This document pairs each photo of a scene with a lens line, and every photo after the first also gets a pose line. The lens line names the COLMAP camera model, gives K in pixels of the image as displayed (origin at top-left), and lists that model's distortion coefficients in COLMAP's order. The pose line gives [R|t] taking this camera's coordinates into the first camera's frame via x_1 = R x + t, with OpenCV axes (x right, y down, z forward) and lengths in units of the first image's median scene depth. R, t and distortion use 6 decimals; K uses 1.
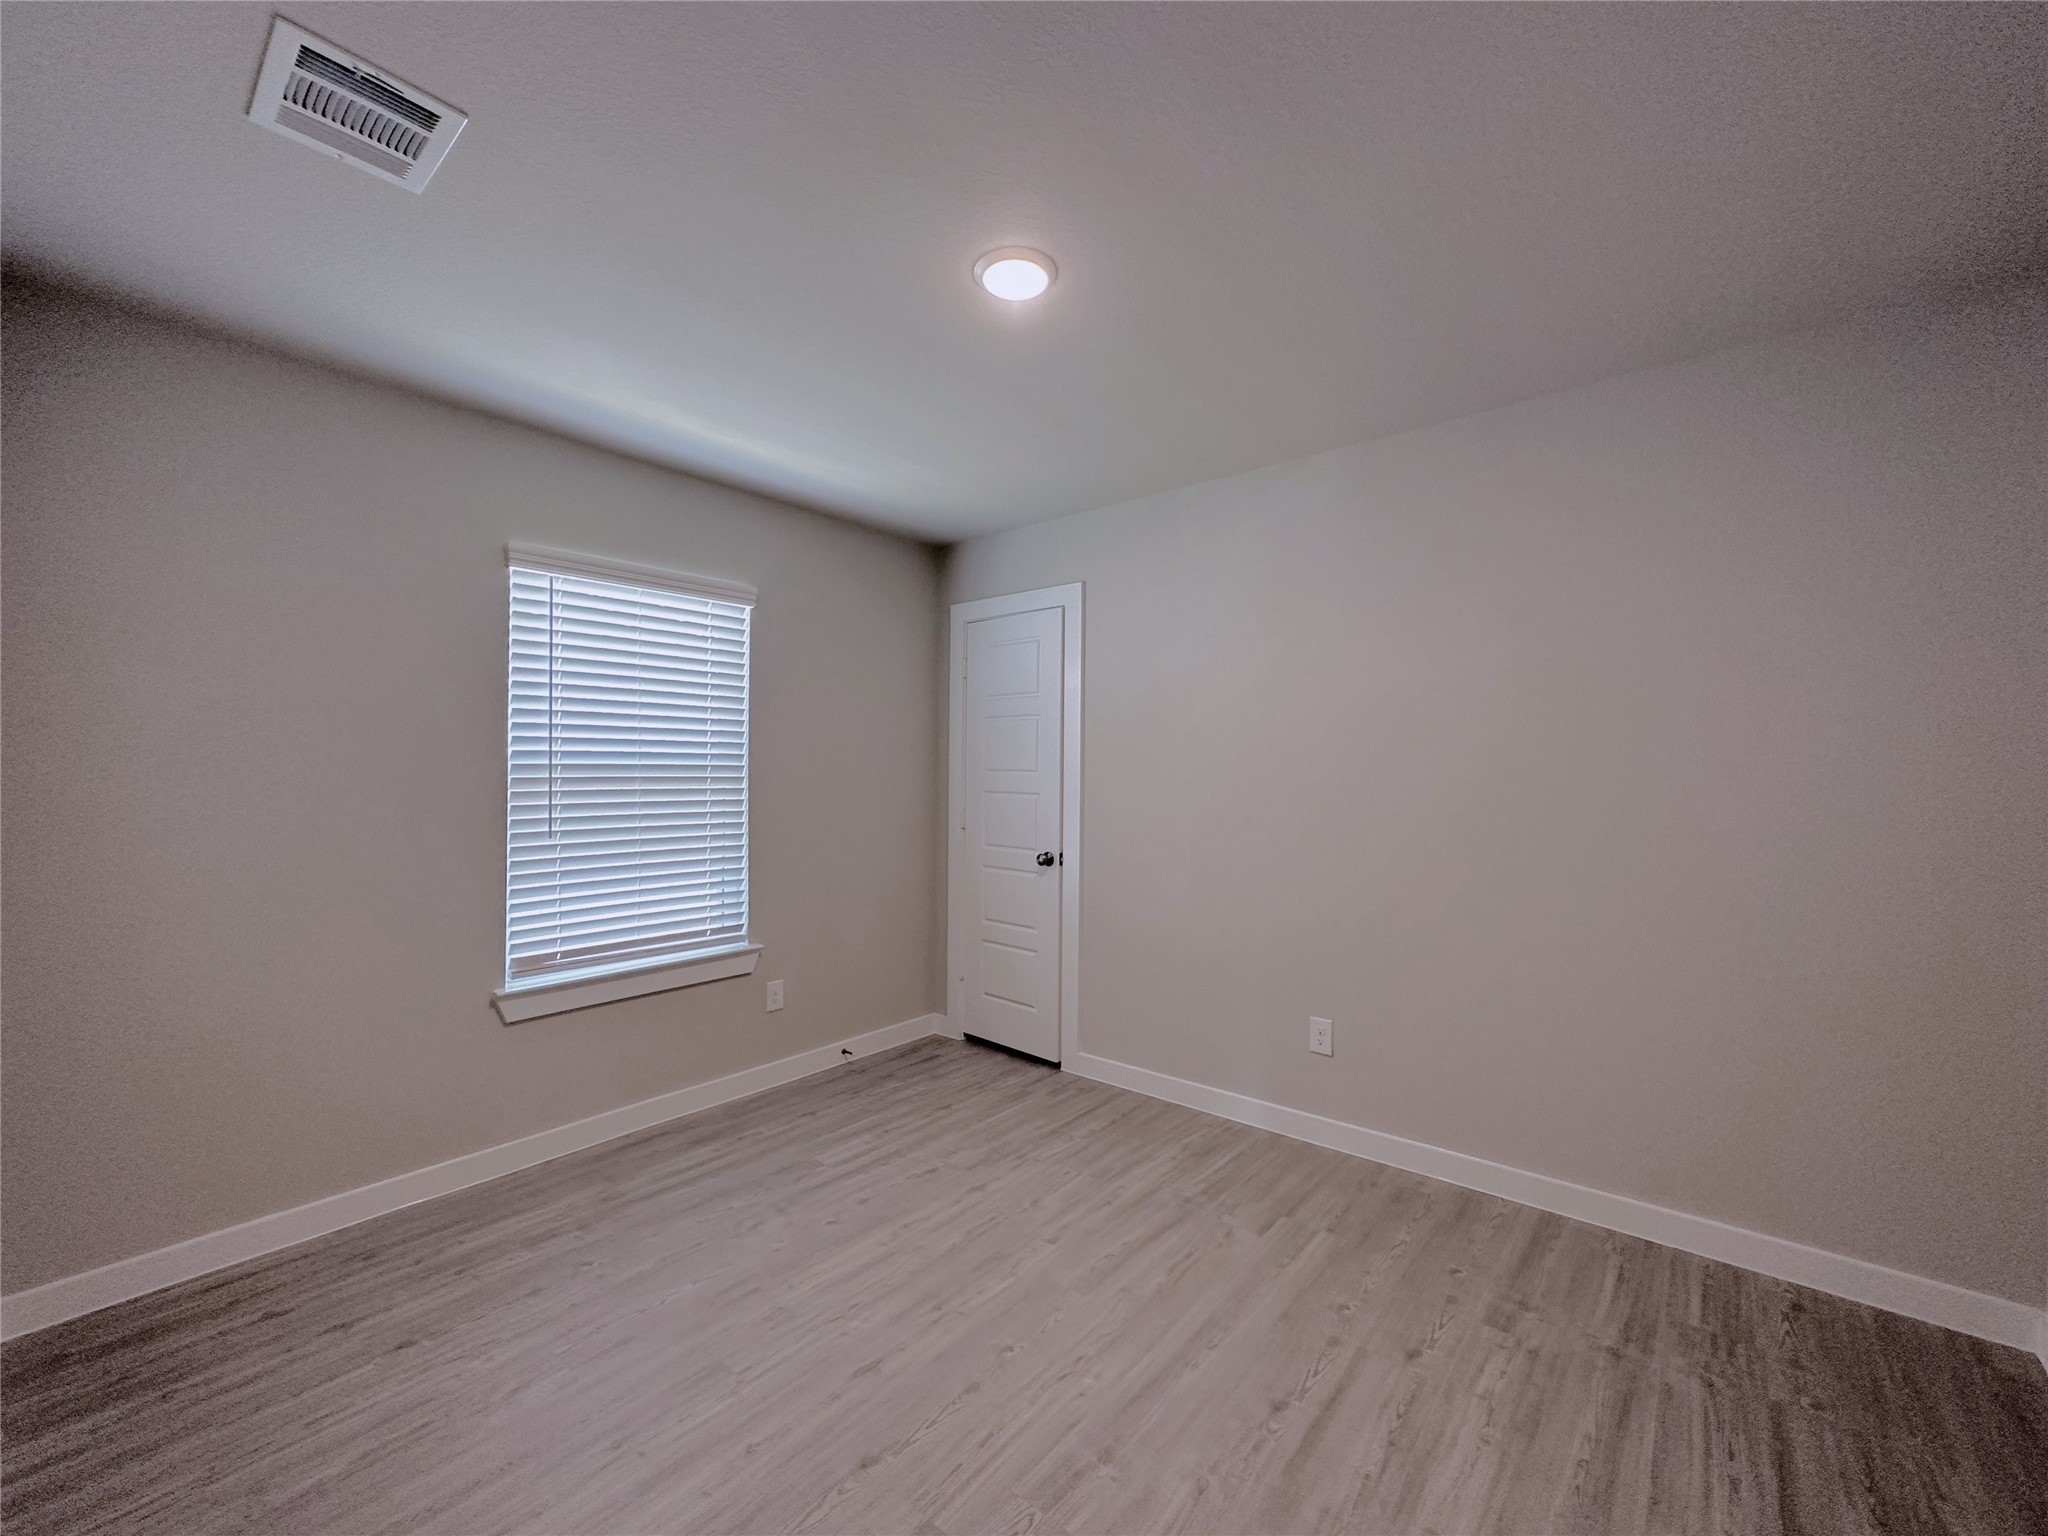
lens RADIAL K [[818.7, 0, 1032.9], [0, 818.7, 766.3], [0, 0, 1]] dist [-0.005114, 0.000317]
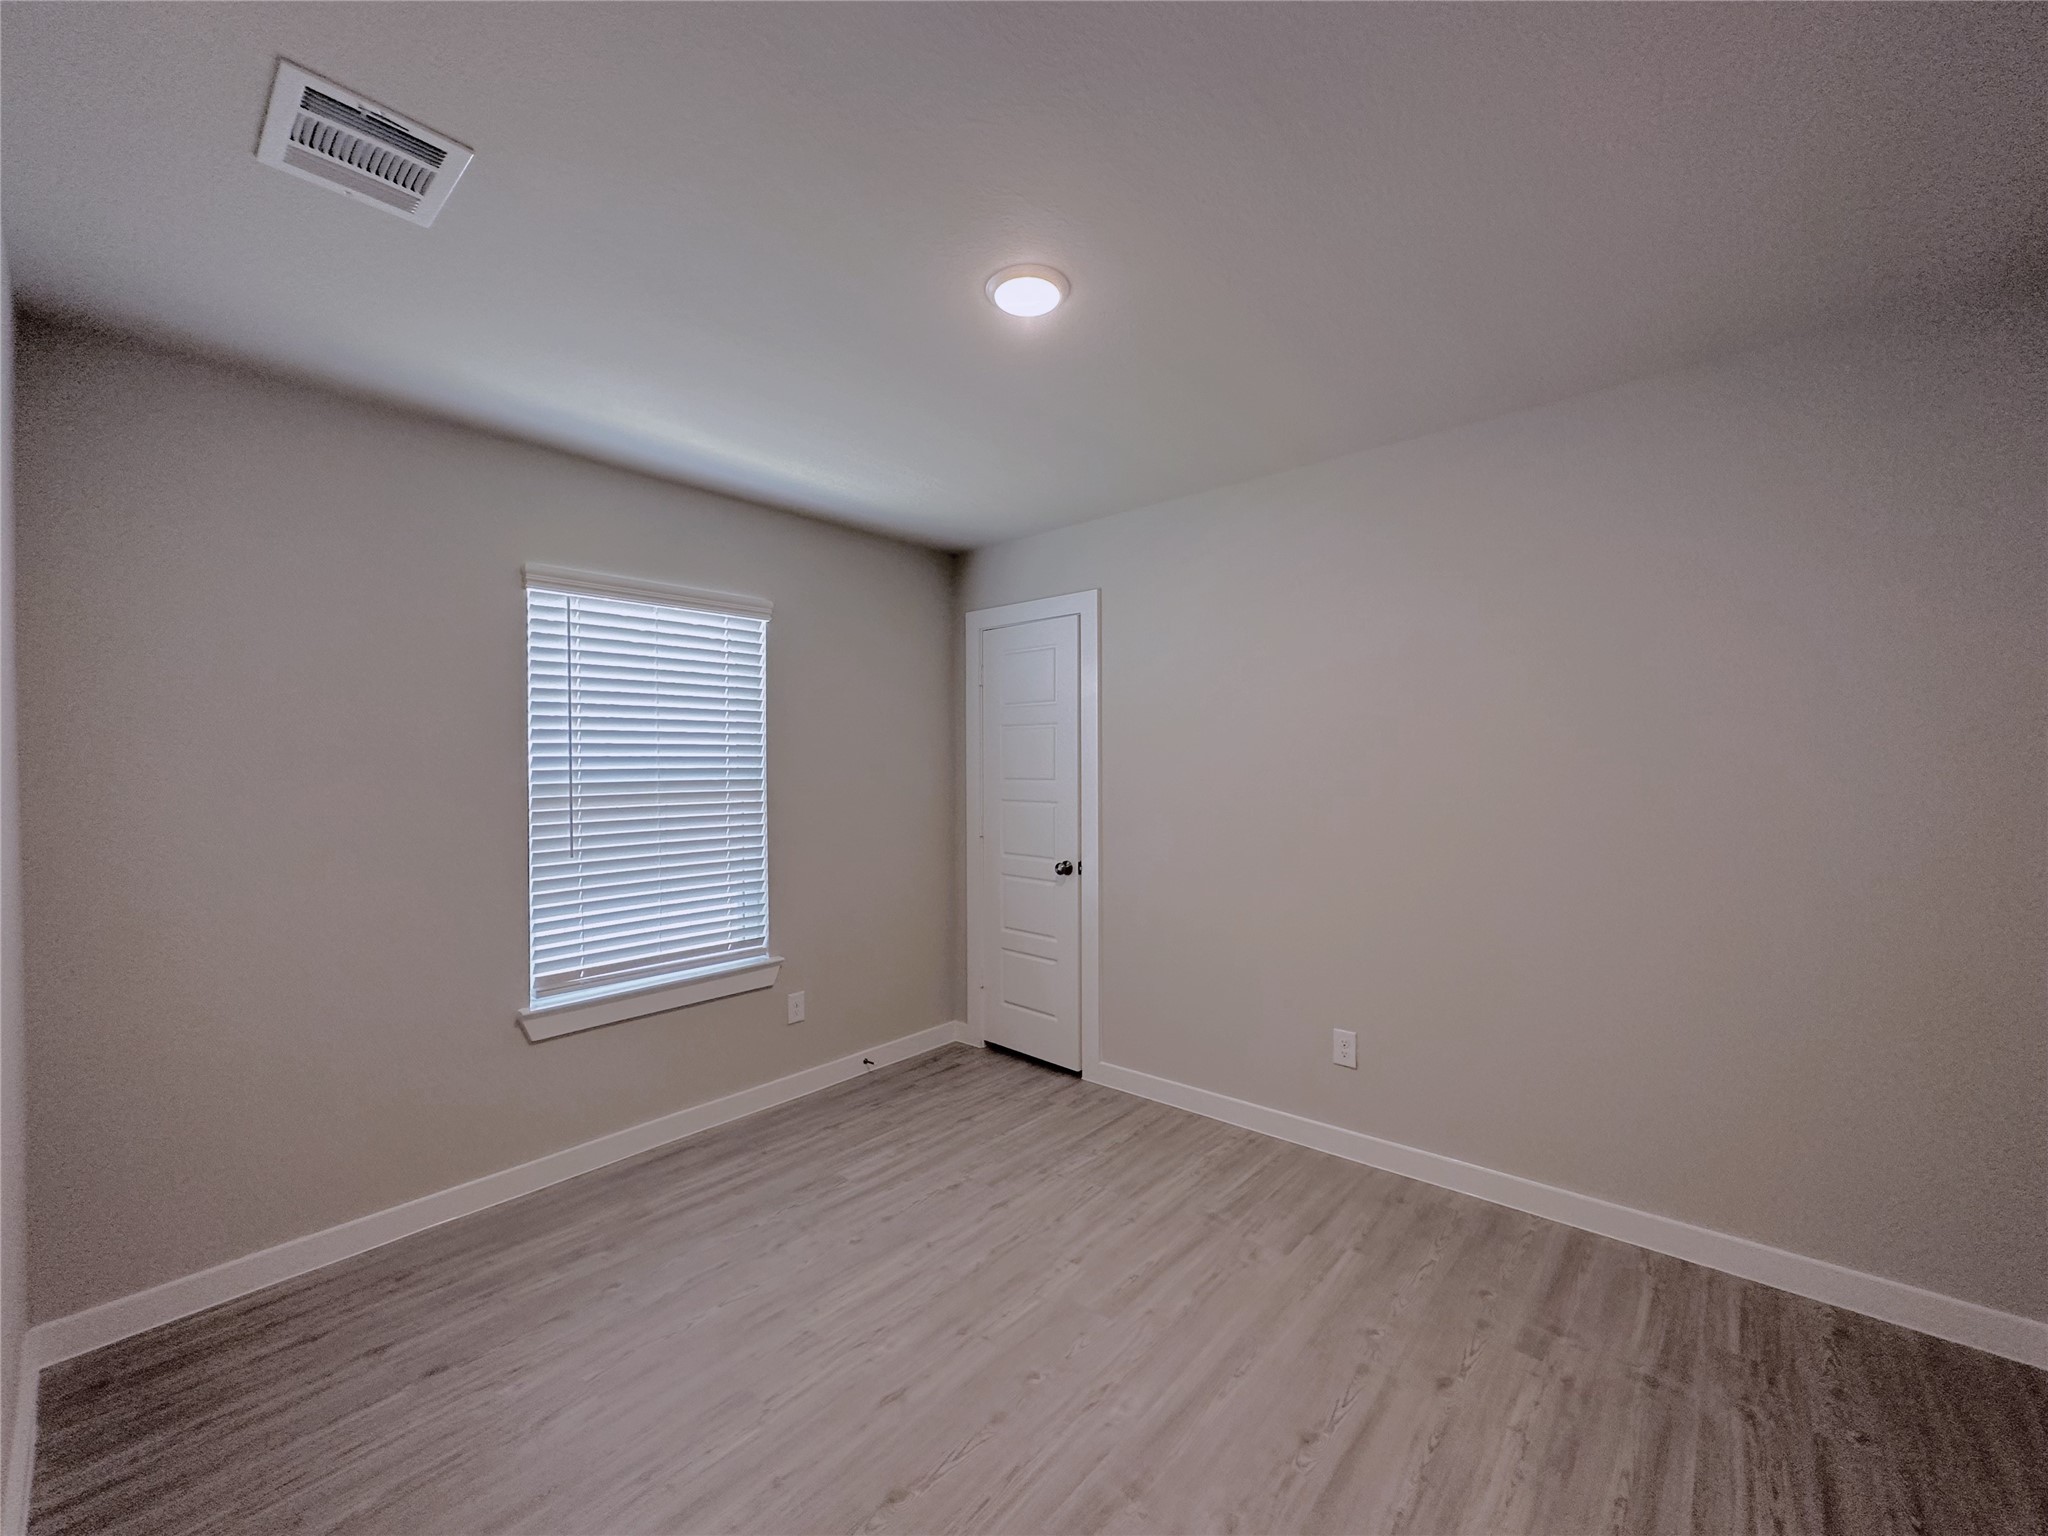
lens RADIAL K [[818.7, 0, 1035.1], [0, 818.7, 773.7], [0, 0, 1]] dist [-0.005114, 0.000317]
pose [[0.999754, -0.012359, -0.018411, -0.000807], [0.012496, 0.999895, 0.007332, -0.019357], [0.018318, -0.007560, 0.999804, 0.007341]]
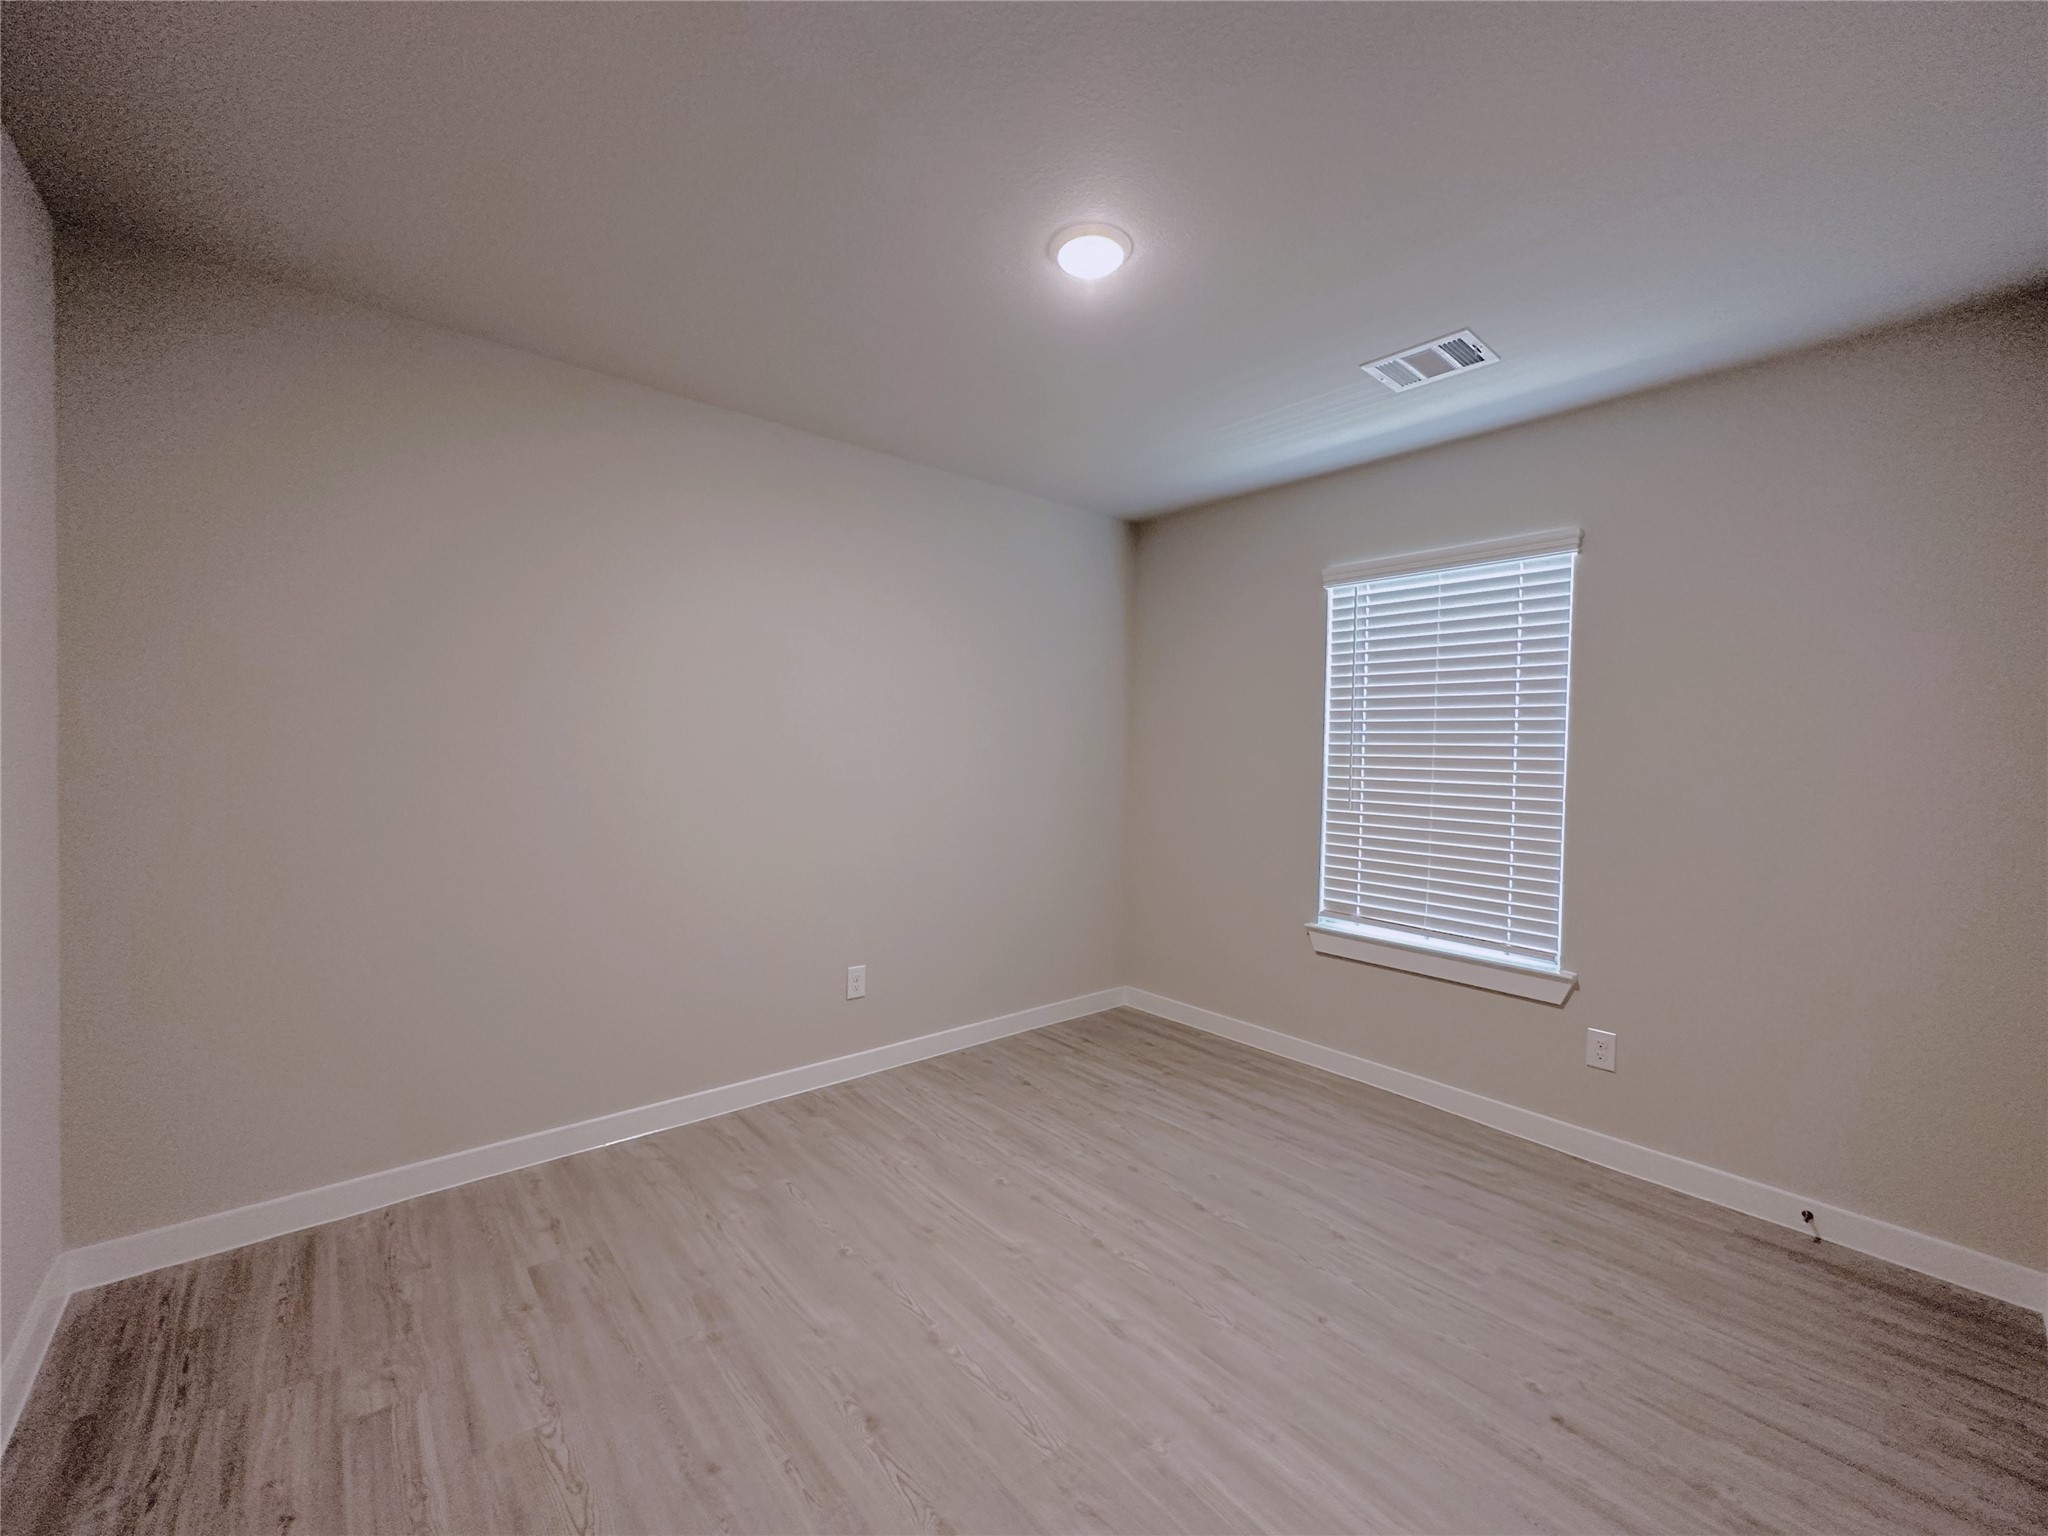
lens RADIAL K [[818.7, 0, 1017.6], [0, 818.7, 763.8], [0, 0, 1]] dist [-0.005114, 0.000317]
pose [[-0.177260, 0.029377, -0.983726, 0.915952], [-0.008992, 0.999464, 0.031467, -0.014120], [0.984123, 0.014423, -0.176900, 1.025237]]
